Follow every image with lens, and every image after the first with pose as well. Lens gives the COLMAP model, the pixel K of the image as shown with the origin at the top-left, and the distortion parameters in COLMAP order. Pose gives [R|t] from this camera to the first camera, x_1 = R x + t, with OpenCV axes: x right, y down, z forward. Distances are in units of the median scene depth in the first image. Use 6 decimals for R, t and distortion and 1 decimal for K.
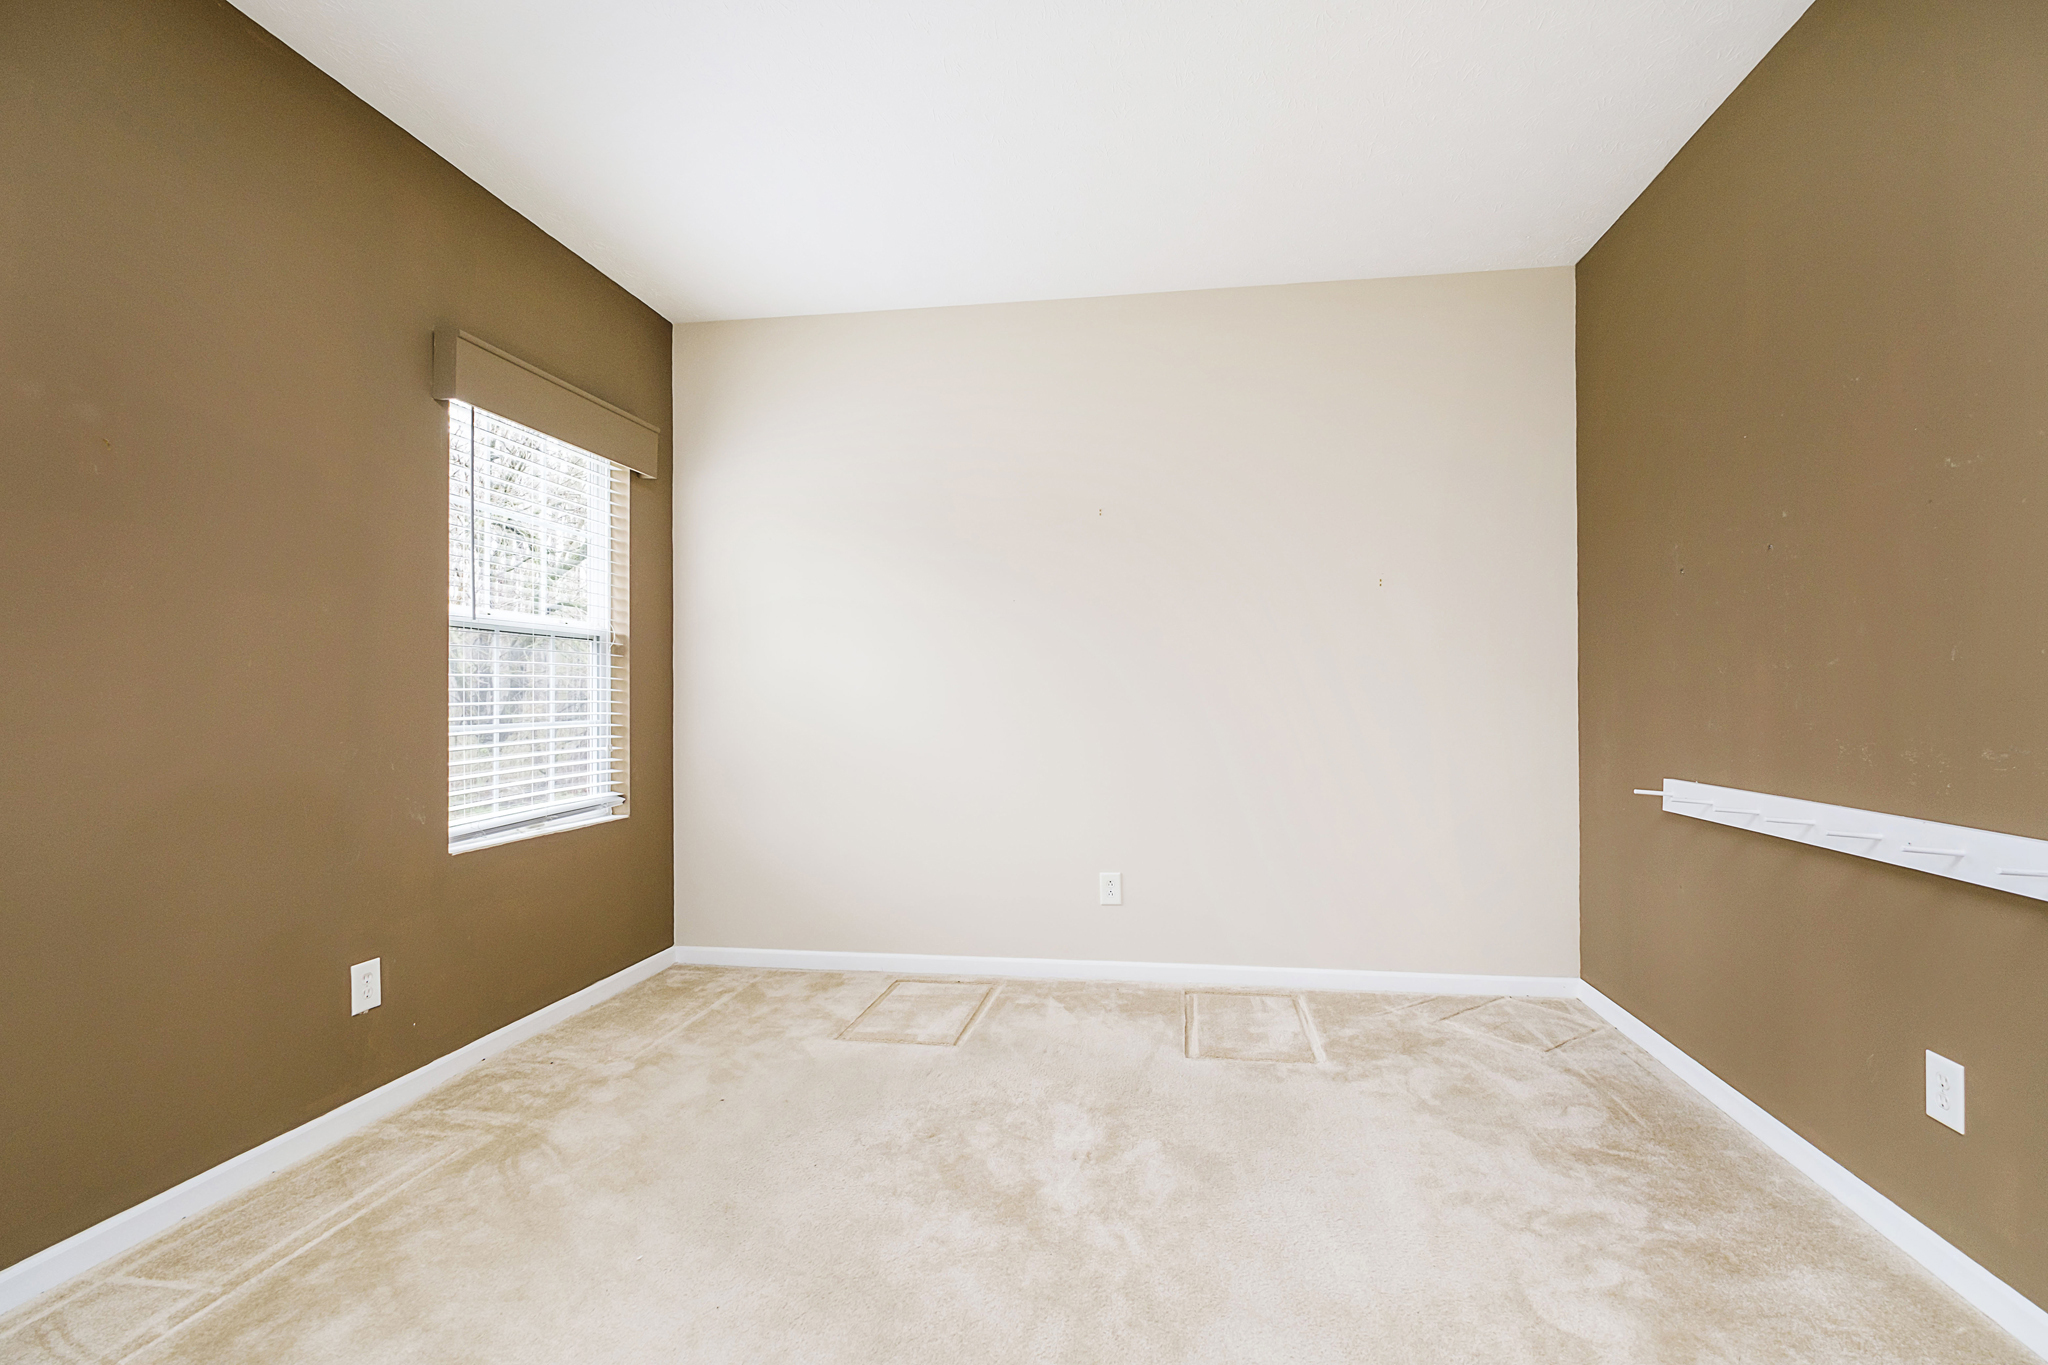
lens RADIAL K [[904.8, 0, 1033.1], [0, 904.8, 691.5], [0, 0, 1]] dist [-0.015213, 0.001842]
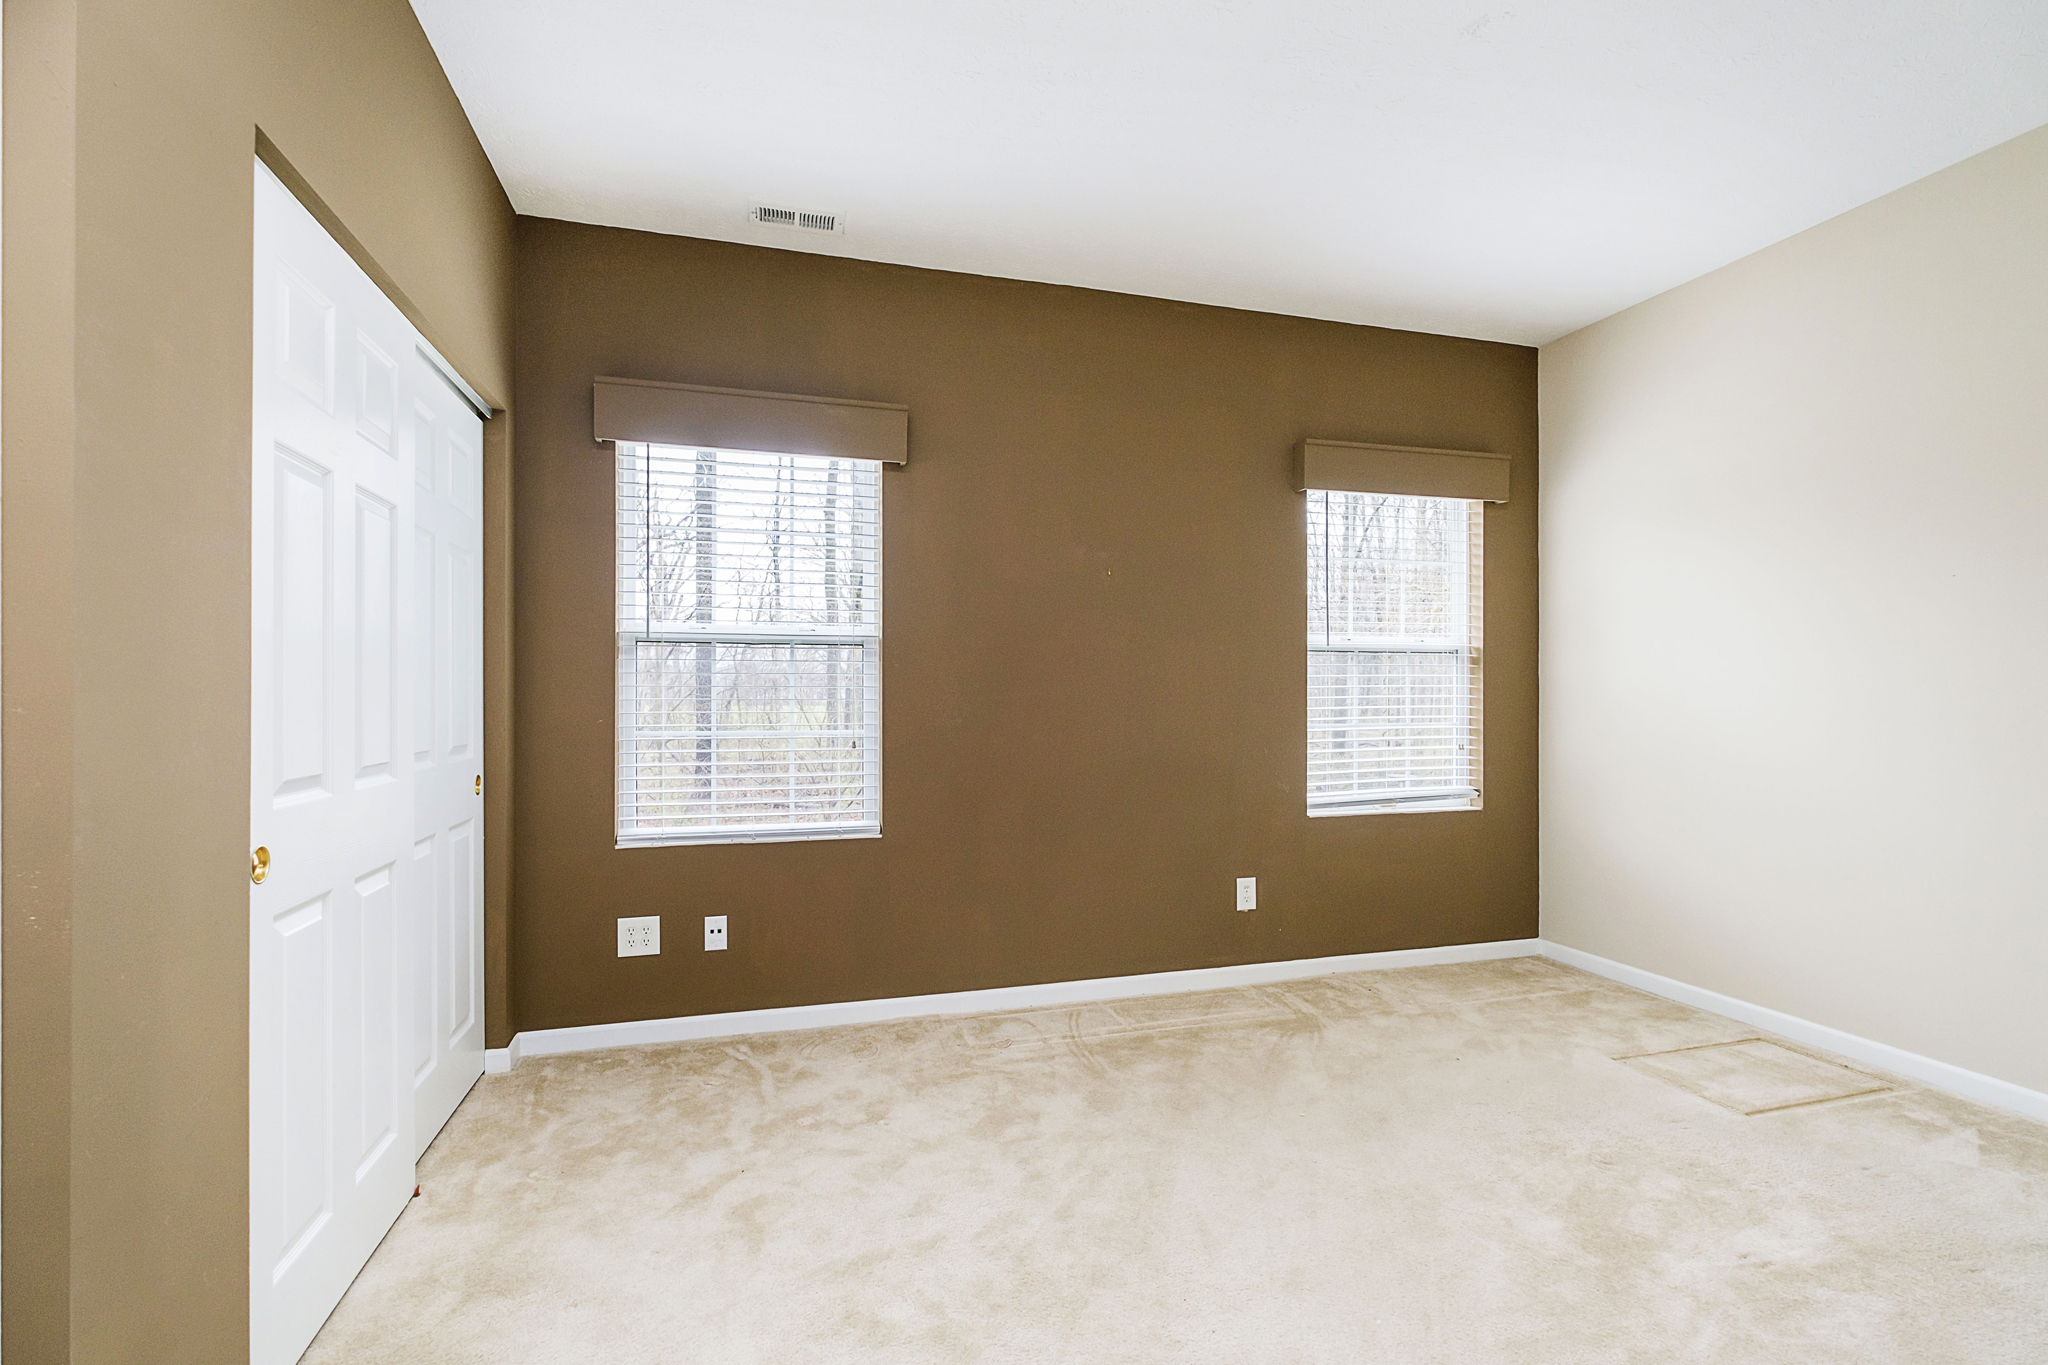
lens RADIAL K [[904.8, 0, 1020.9], [0, 904.8, 680.8], [0, 0, 1]] dist [-0.015213, 0.001842]
pose [[0.406324, -0.009230, -0.913682, 0.408005], [0.006660, 0.999952, -0.007140, -0.019972], [0.913705, -0.003184, 0.406366, 0.023485]]
